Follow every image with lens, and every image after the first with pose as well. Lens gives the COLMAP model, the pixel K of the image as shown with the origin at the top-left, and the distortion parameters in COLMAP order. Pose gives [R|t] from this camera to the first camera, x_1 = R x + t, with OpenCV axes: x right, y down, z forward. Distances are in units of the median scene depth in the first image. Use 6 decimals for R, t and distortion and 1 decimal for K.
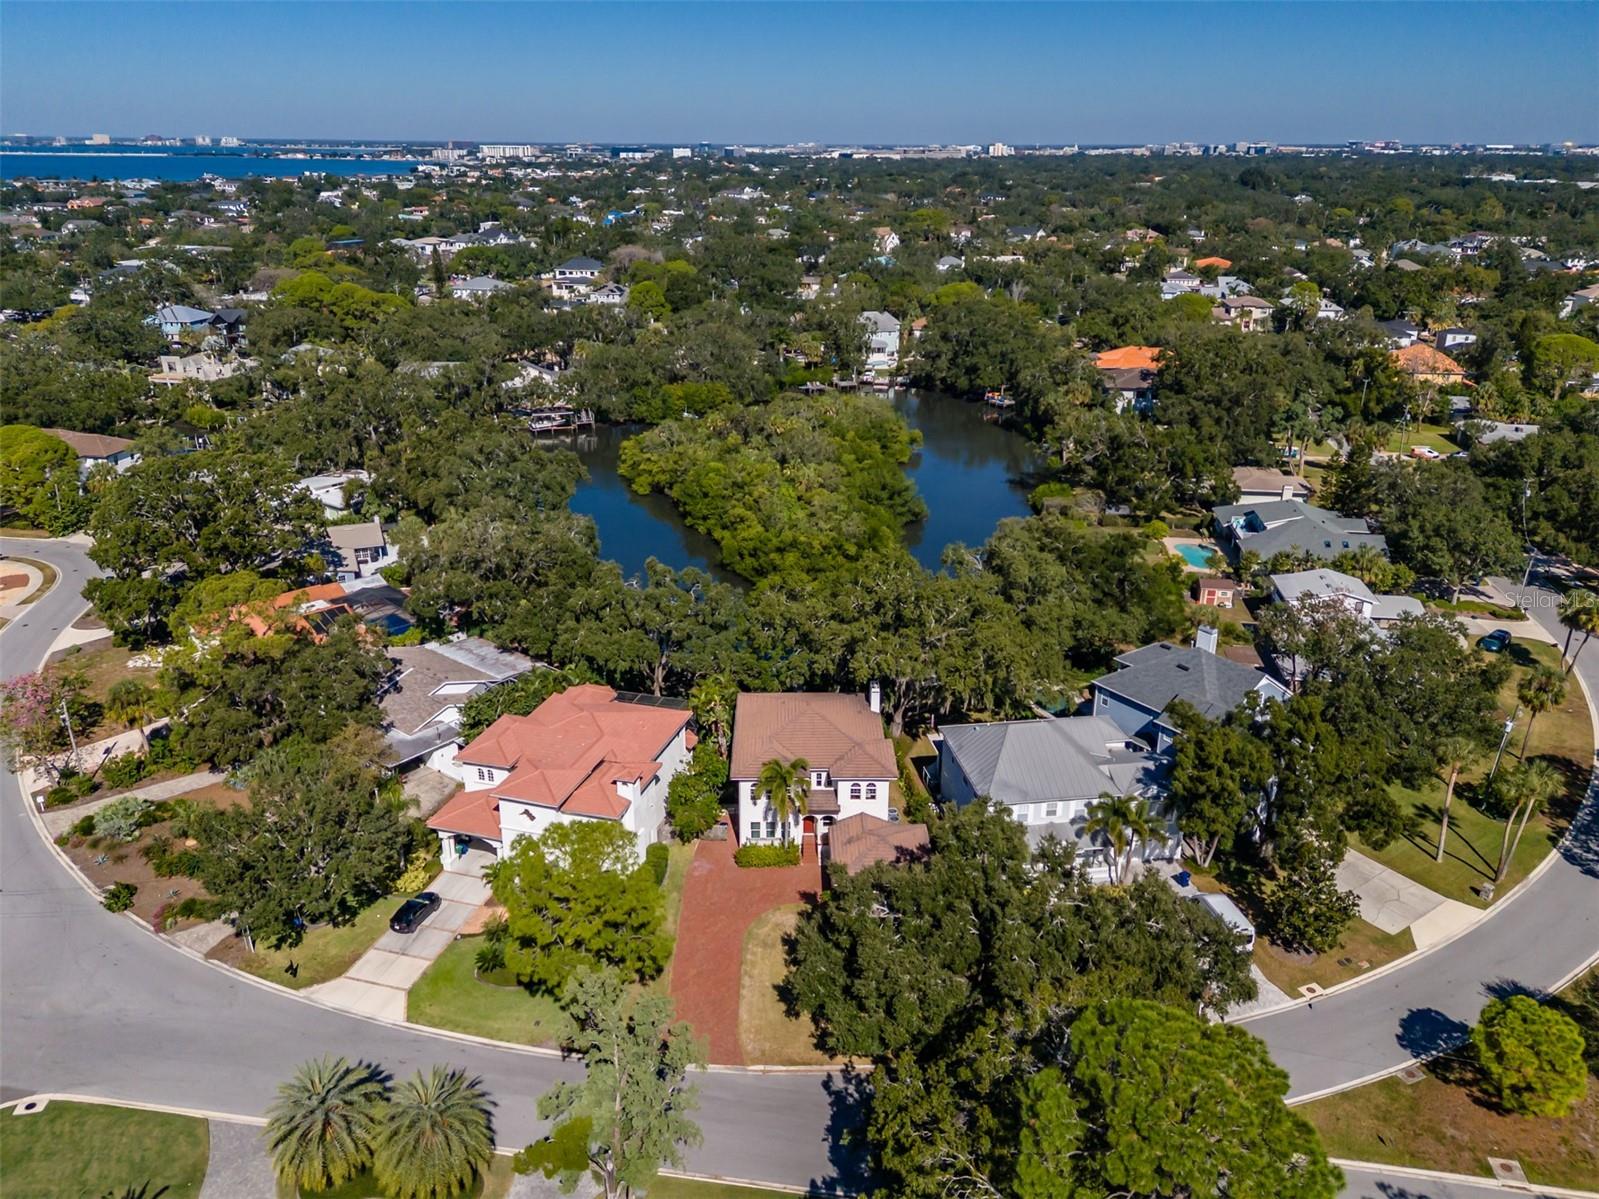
lens RADIAL K [[1168.0, 0, 798.4], [0, 1168.0, 592.4], [0, 0, 1]] dist [0.114711, -0.168745]
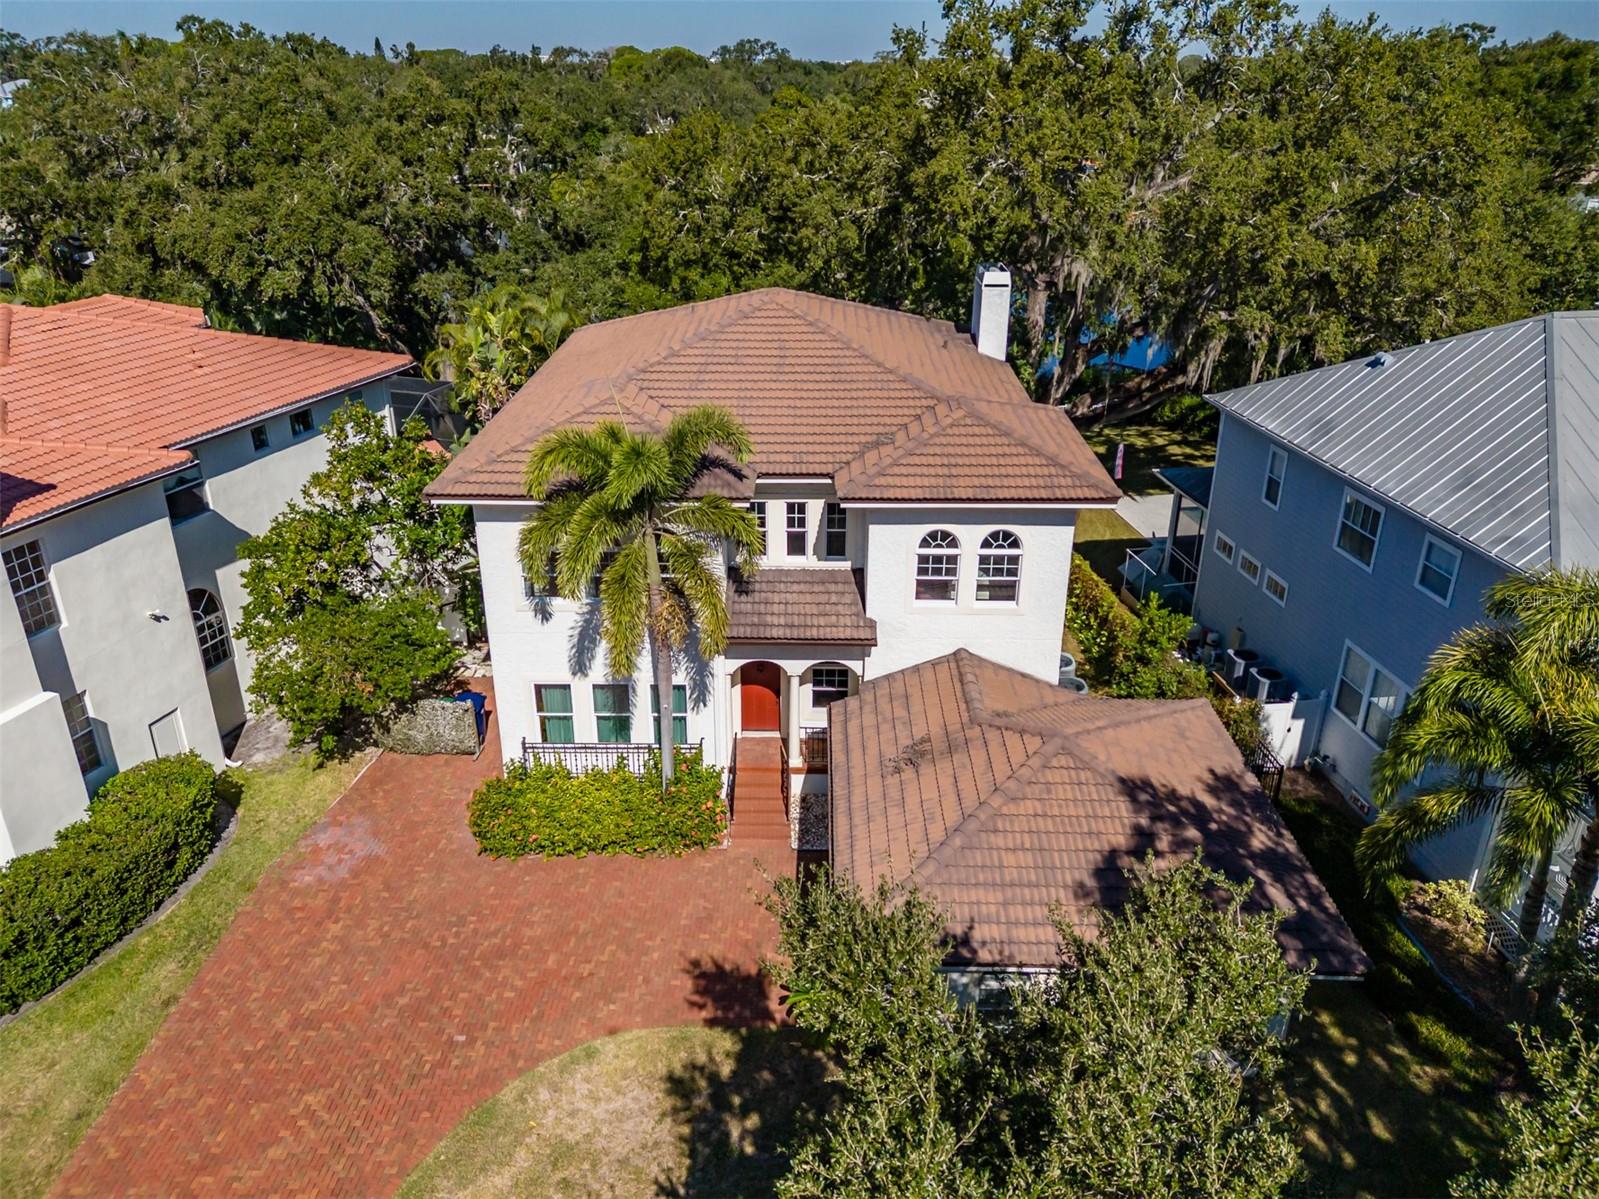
lens RADIAL K [[1163.7, 0, 799.5], [0, 1163.7, 599.5], [0, 0, 1]] dist [0.098923, -0.108062]
pose [[0.999610, 0.010086, -0.026045, 0.023719], [-0.008547, 0.998249, 0.058535, 0.150347], [0.026590, -0.058290, 0.997946, 0.691256]]
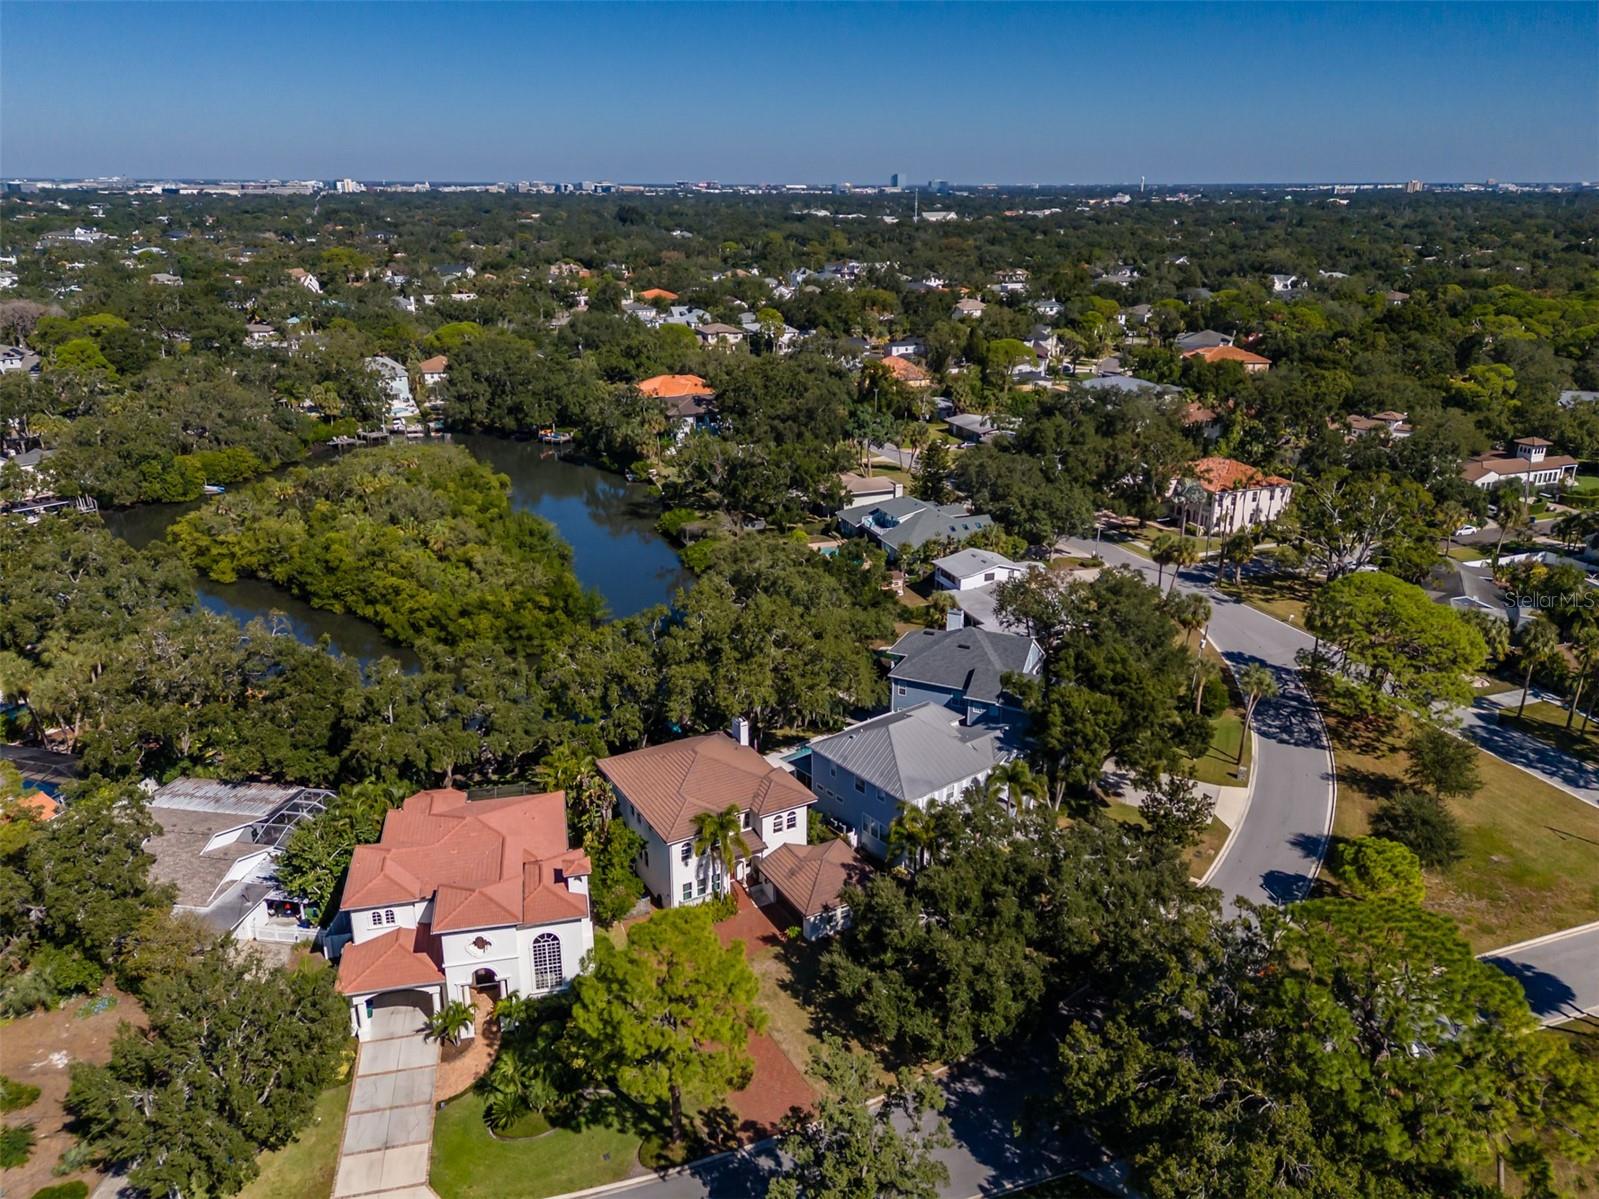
lens RADIAL K [[1169.3, 0, 798.8], [0, 1169.3, 594.4], [0, 0, 1]] dist [0.086261, -0.092014]
pose [[0.871832, -0.163198, 0.461818, -0.338451], [0.175093, 0.984400, 0.017323, -0.034670], [-0.457440, 0.065758, 0.886806, 0.084066]]
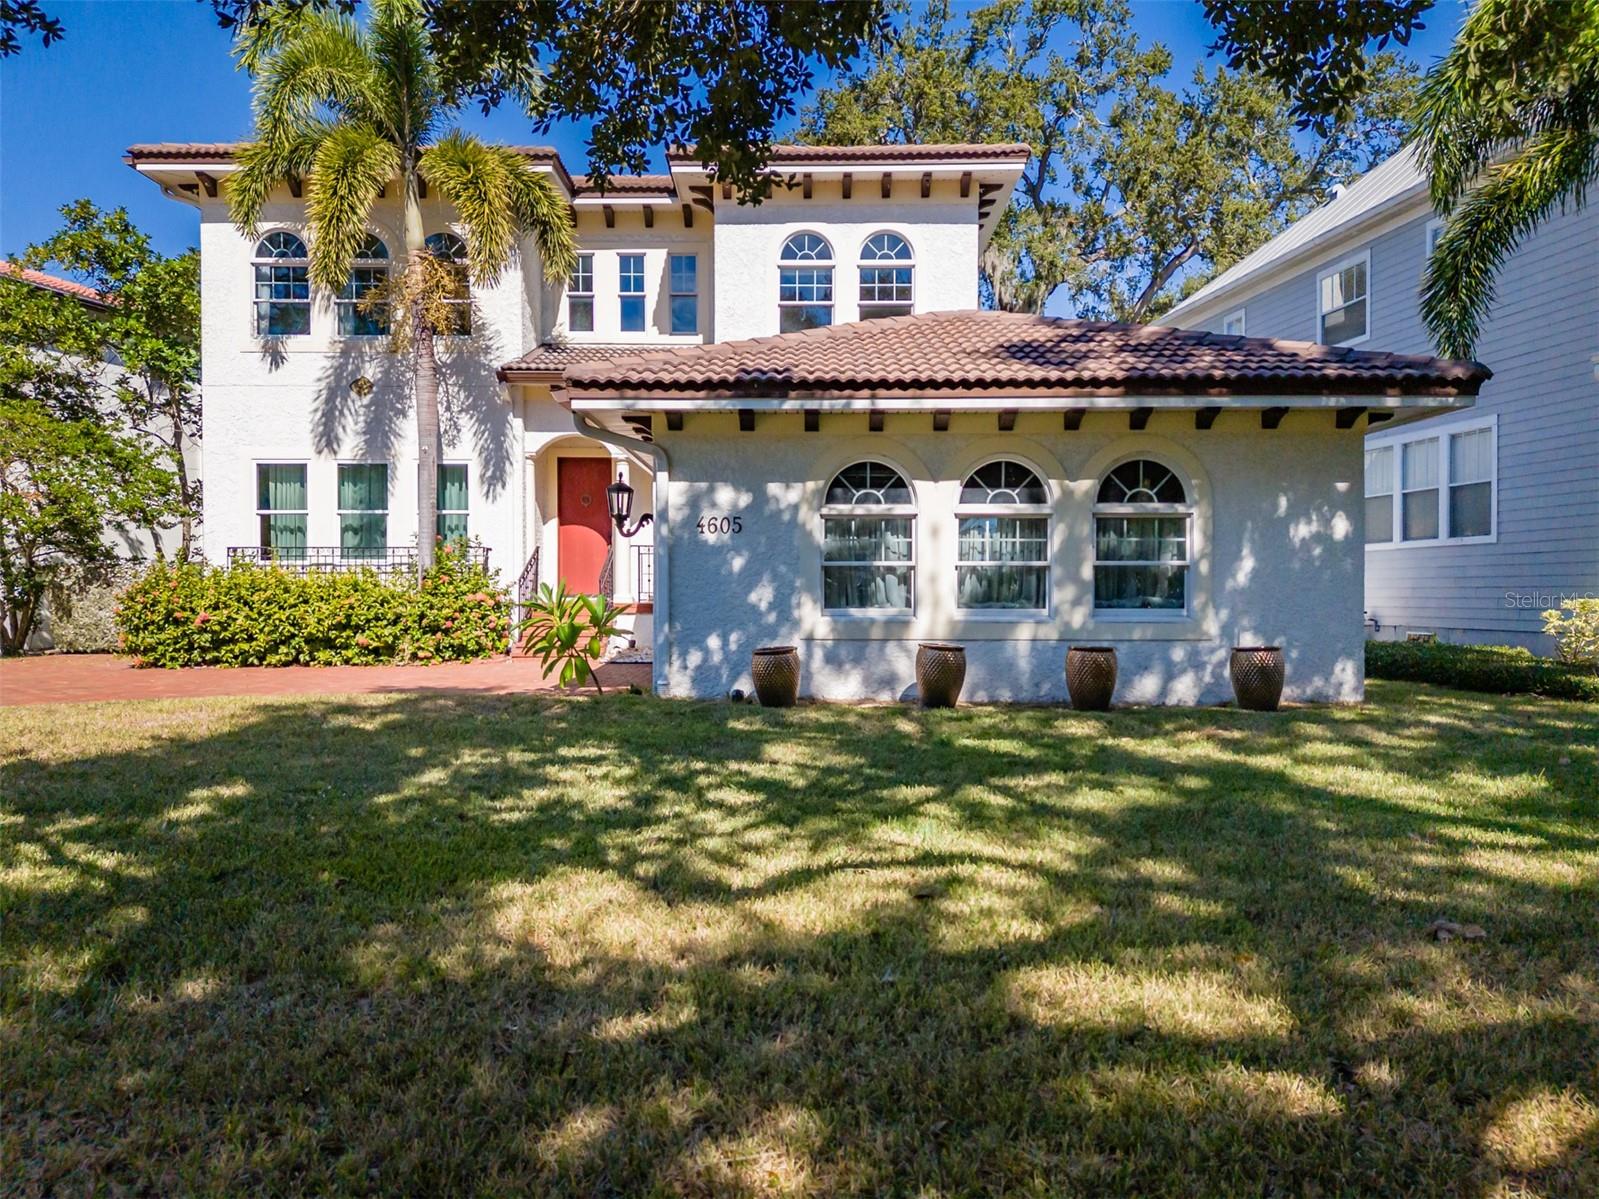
lens RADIAL K [[1169.3, 0, 798.8], [0, 1169.3, 594.4], [0, 0, 1]] dist [0.086261, -0.092014]
pose [[0.999878, -0.003745, -0.015177, 0.046553], [-0.001880, 0.935037, -0.354546, 0.264656], [0.015519, 0.354531, 0.934915, 0.773716]]
